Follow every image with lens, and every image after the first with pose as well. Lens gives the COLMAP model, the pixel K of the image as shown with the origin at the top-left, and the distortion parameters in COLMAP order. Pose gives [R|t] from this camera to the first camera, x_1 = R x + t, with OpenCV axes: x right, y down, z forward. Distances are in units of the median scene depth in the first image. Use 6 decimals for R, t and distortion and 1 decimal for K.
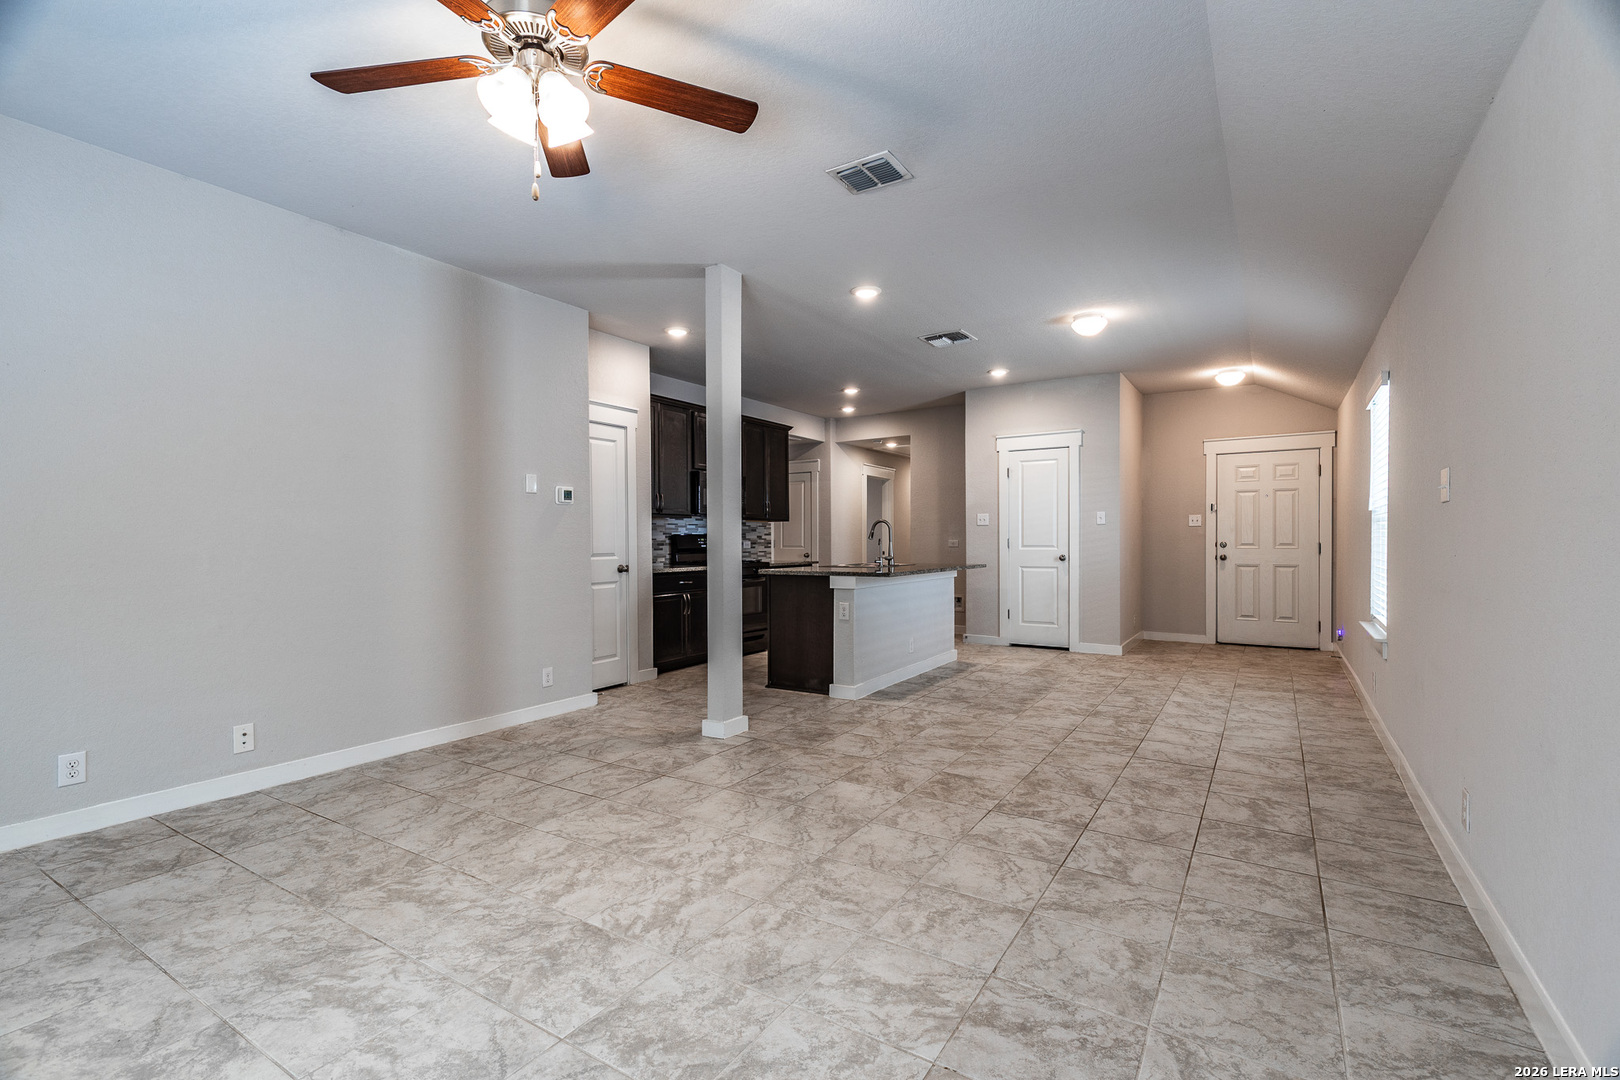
lens RADIAL K [[748.8, 0, 808.5], [0, 748.8, 548.3], [0, 0, 1]] dist [0.010513, -0.002698]
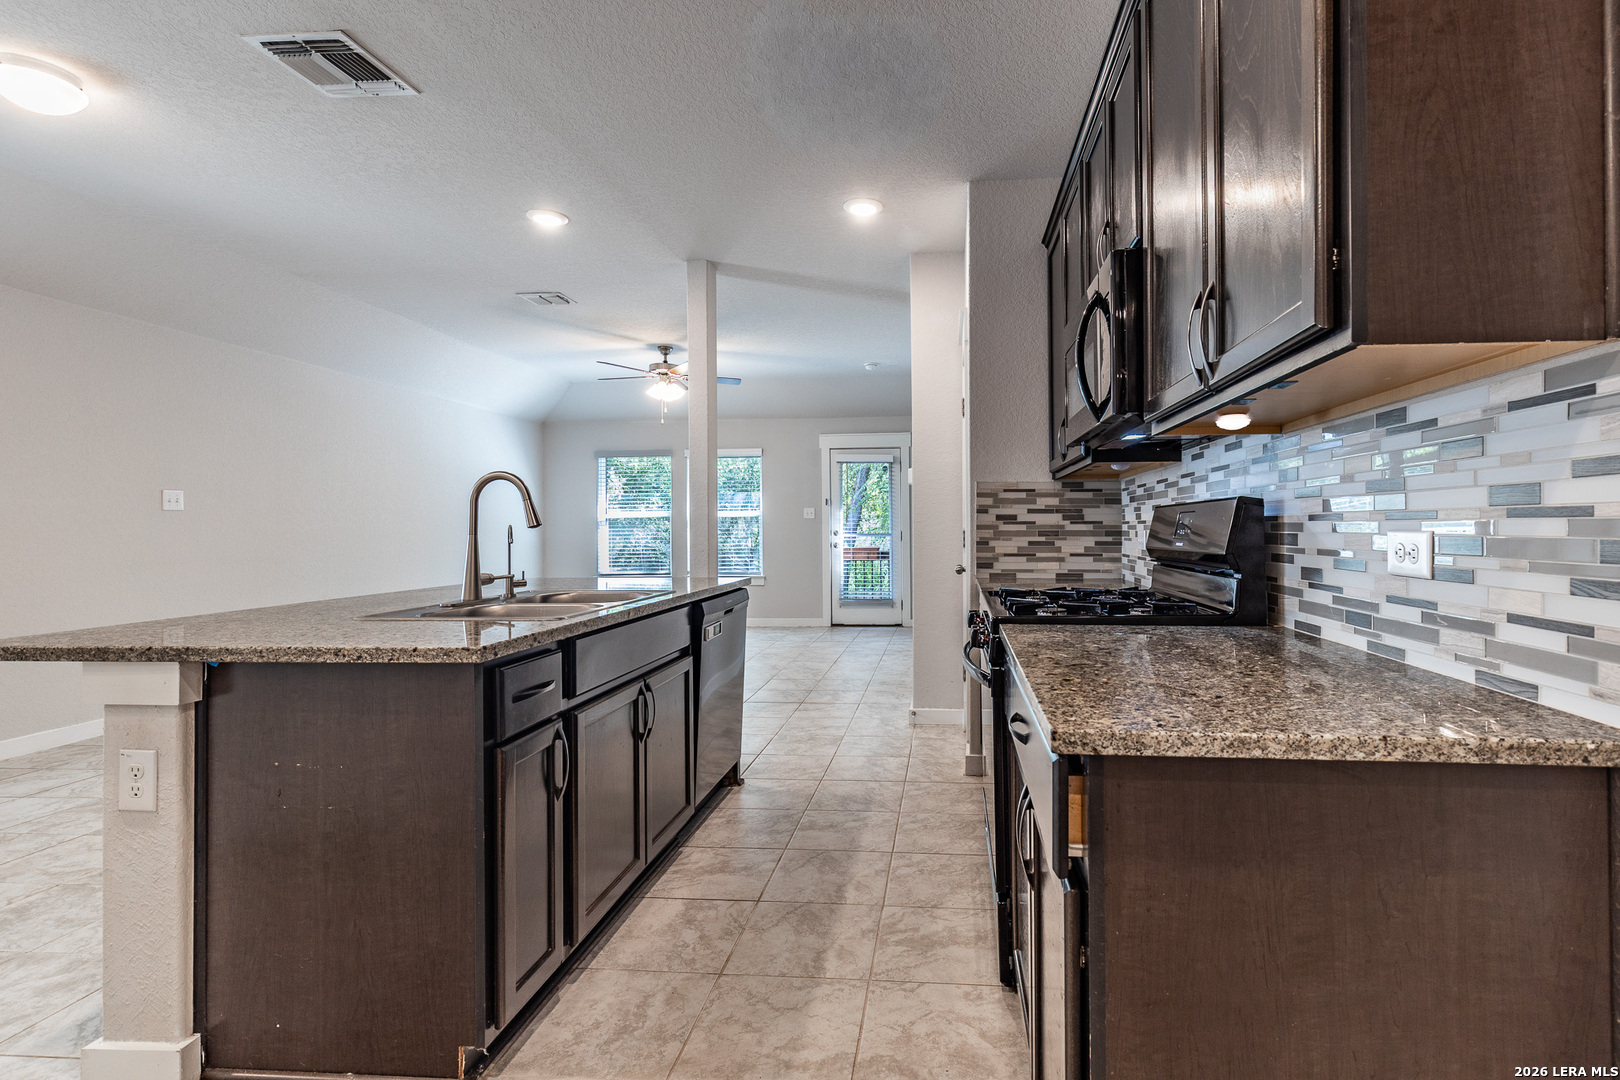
lens RADIAL K [[748.8, 0, 911.9], [0, 748.8, 536.9], [0, 0, 1]] dist [0.010513, -0.002698]
pose [[-0.866071, 0.017666, -0.499610, 0.166902], [0.005008, 0.999632, 0.026666, -0.025942], [0.499897, 0.020593, -0.865840, 2.242703]]
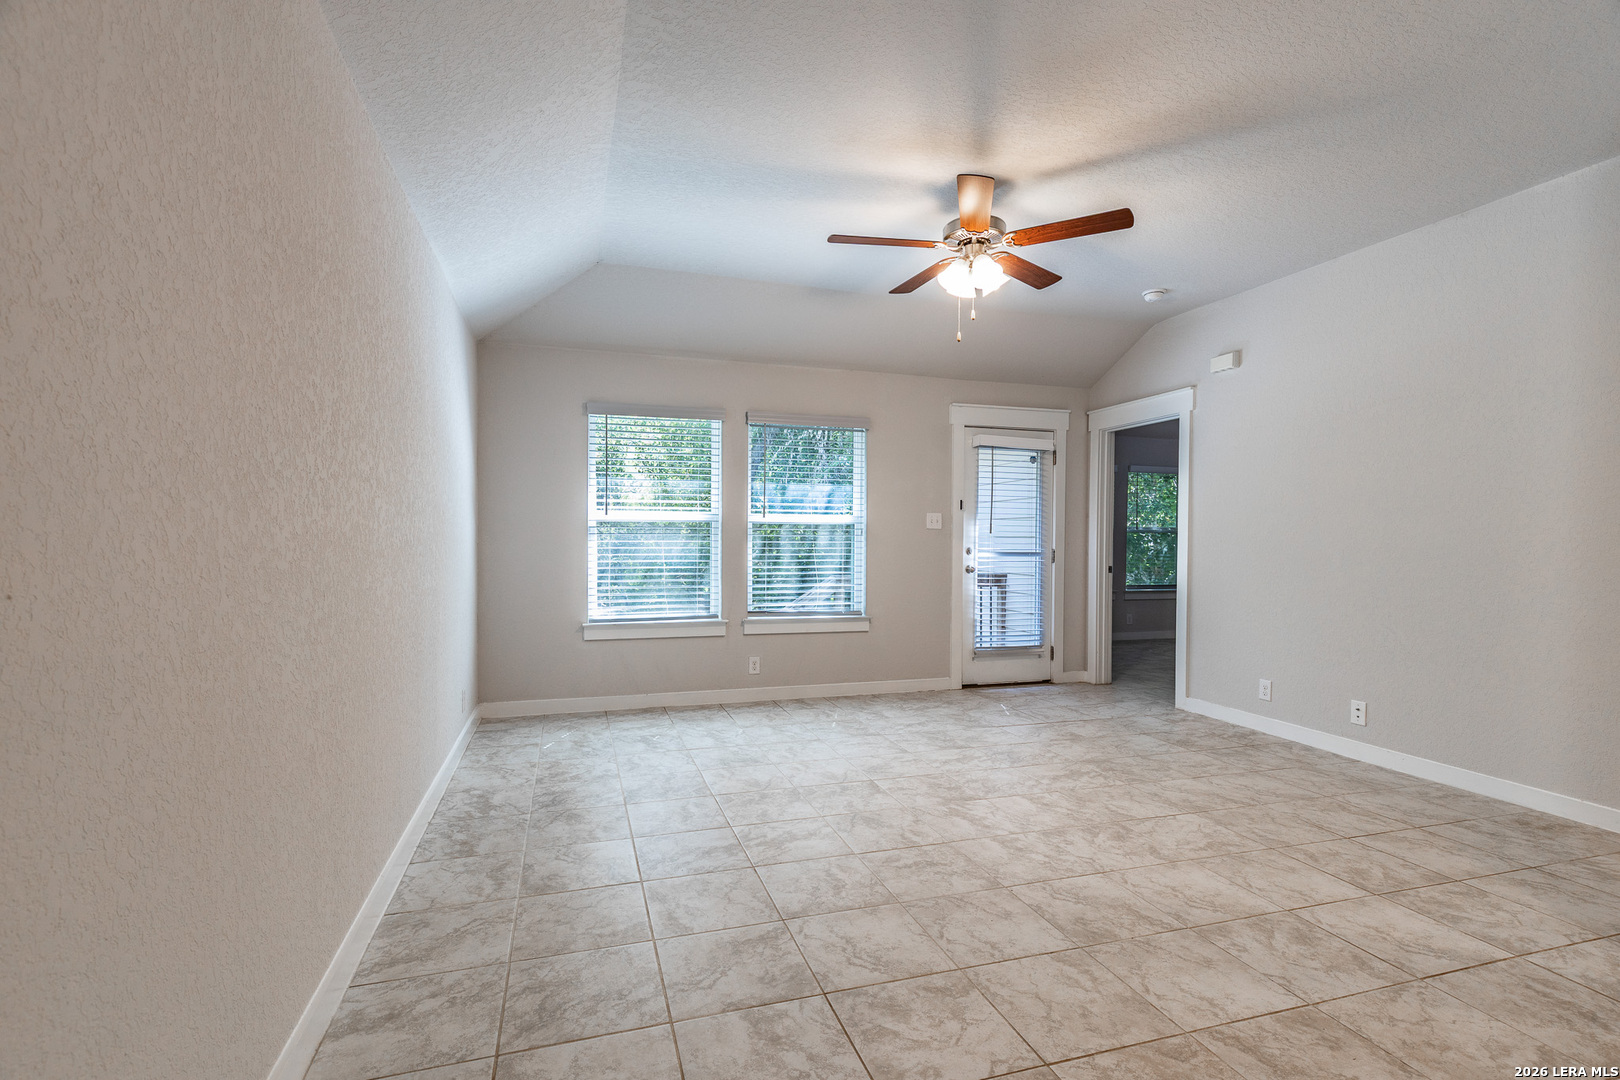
lens RADIAL K [[748.8, 0, 818.8], [0, 748.8, 549.9], [0, 0, 1]] dist [0.010513, -0.002698]
pose [[-0.638987, 0.008991, -0.769165, 0.586722], [-0.015049, 0.999594, 0.024187, -0.012519], [0.769070, 0.027030, -0.638593, 0.952256]]
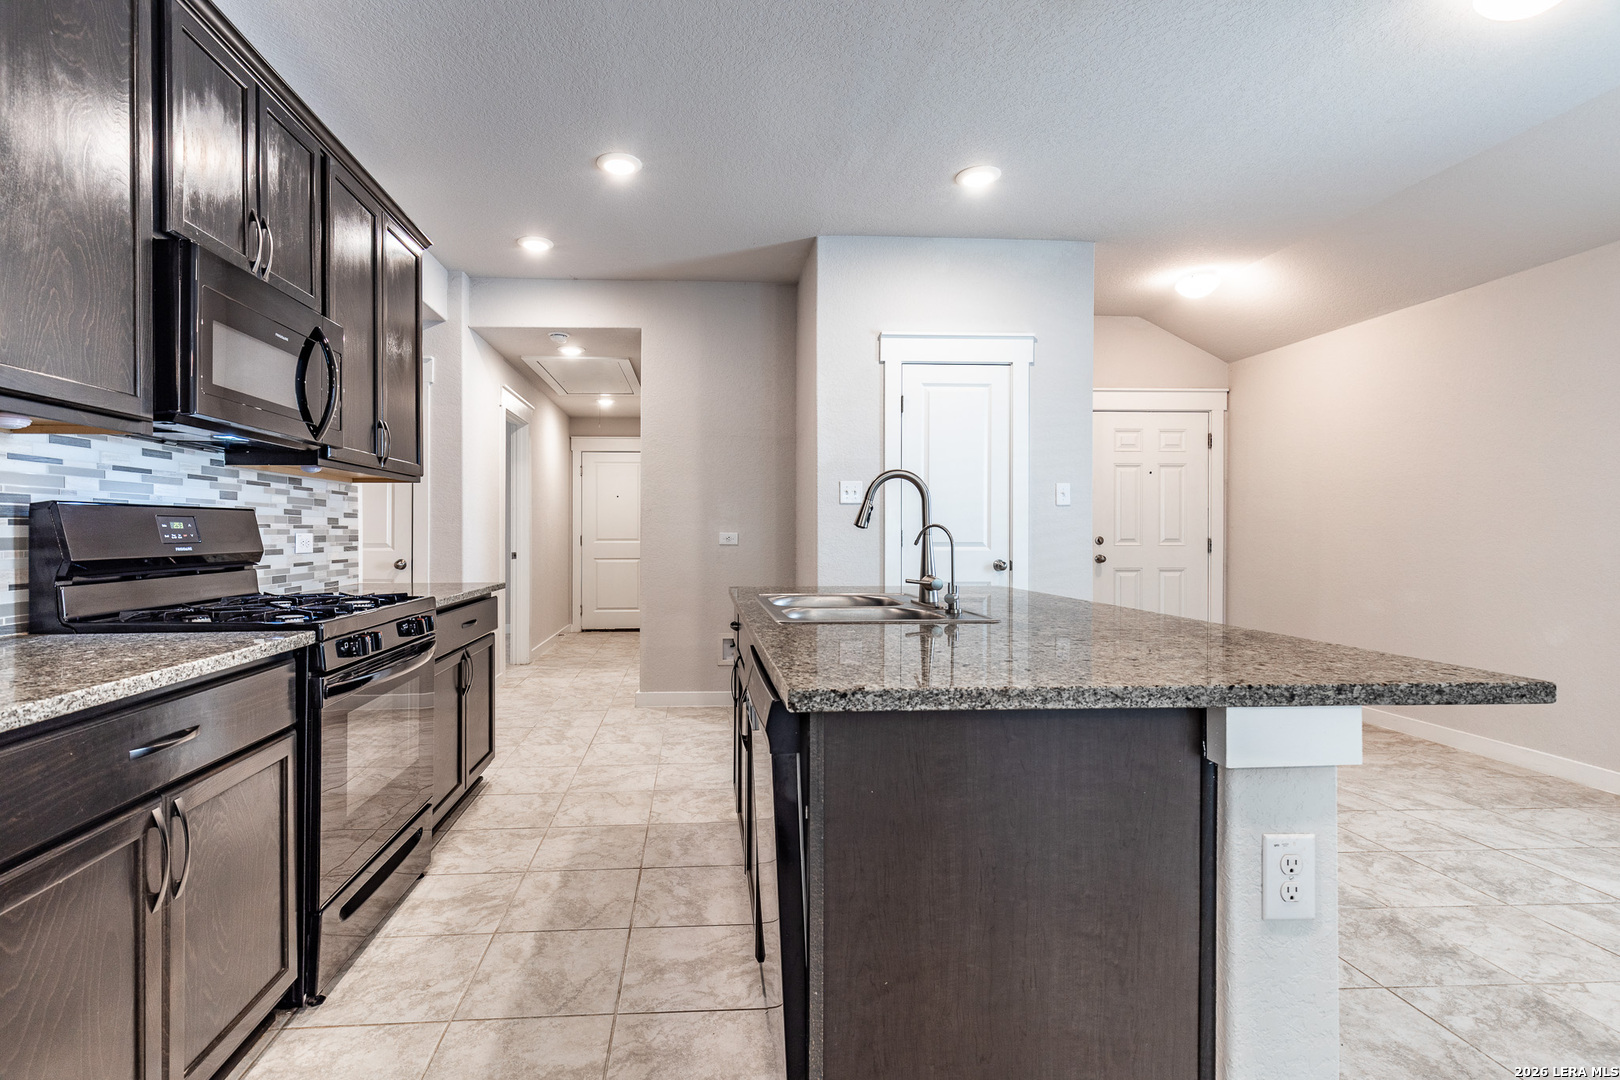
lens RADIAL K [[748.8, 0, 735.5], [0, 748.8, 539.9], [0, 0, 1]] dist [0.010513, -0.002698]
pose [[0.813297, -0.000618, 0.581848, -0.255296], [0.002869, 0.999992, -0.002948, -0.009336], [-0.581842, 0.004066, 0.813292, 1.233326]]
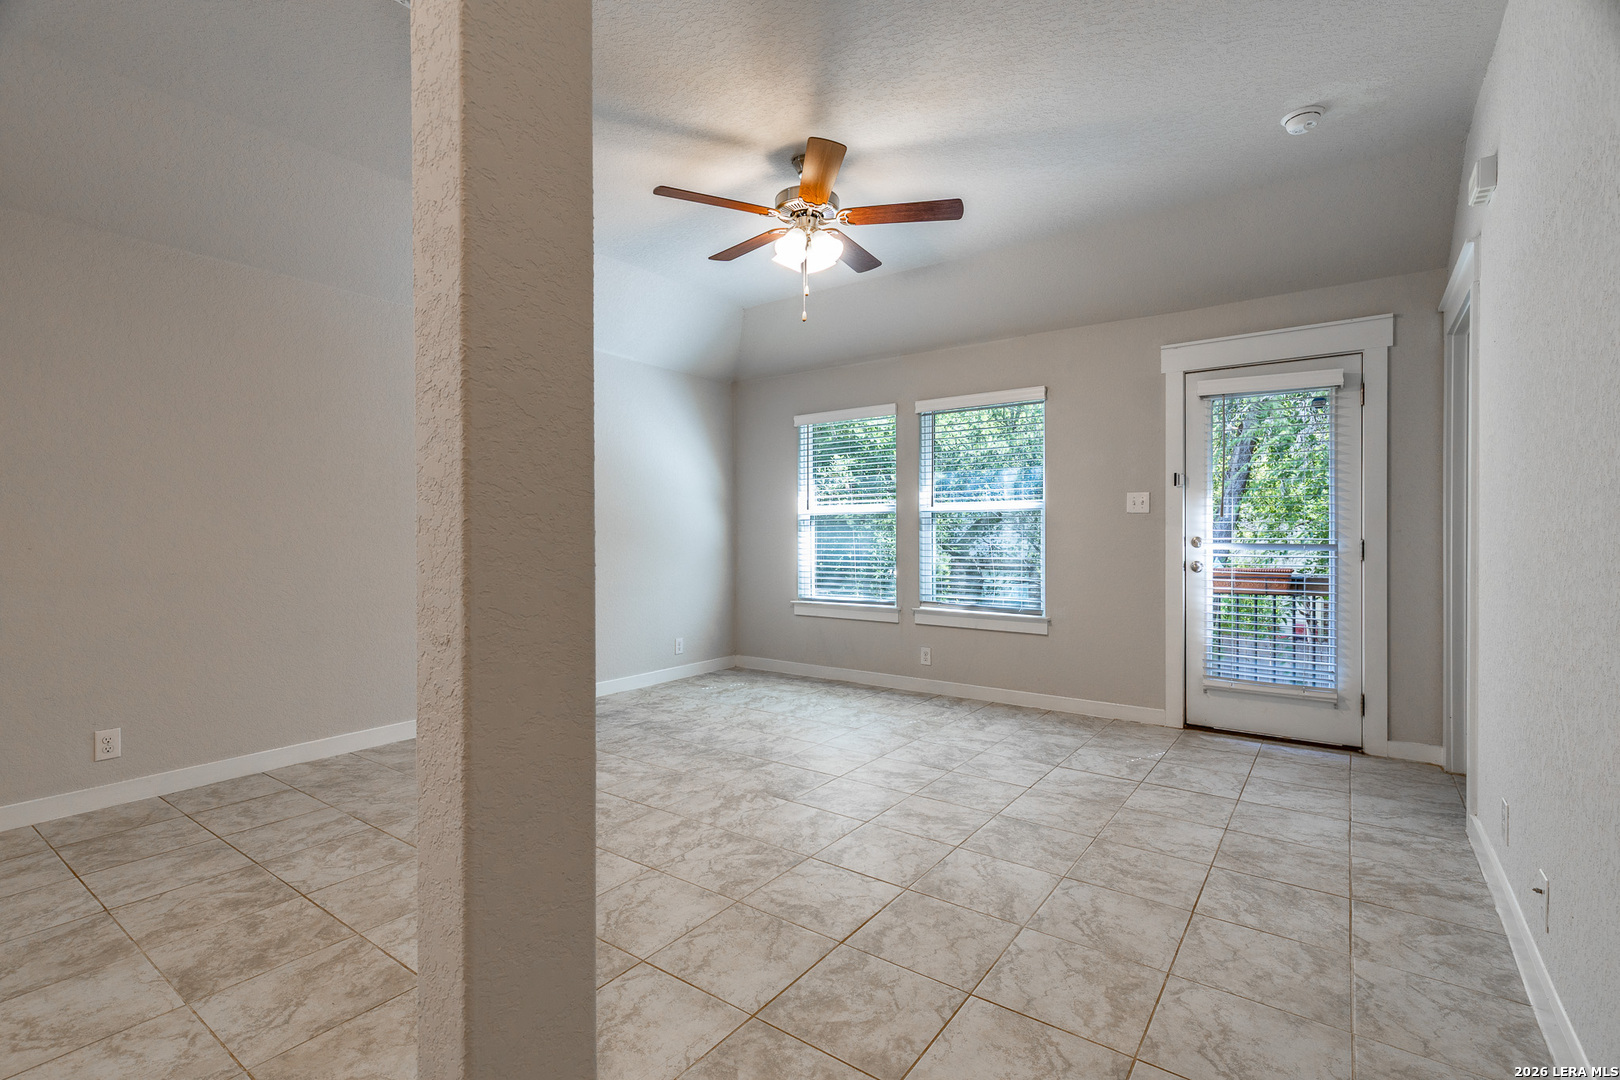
lens RADIAL K [[748.8, 0, 800.4], [0, 748.8, 533.0], [0, 0, 1]] dist [0.010513, -0.002698]
pose [[-0.997907, 0.006798, 0.064308, -0.235124], [0.007800, 0.999852, 0.015353, -0.012557], [-0.064194, 0.015823, -0.997812, 1.351938]]
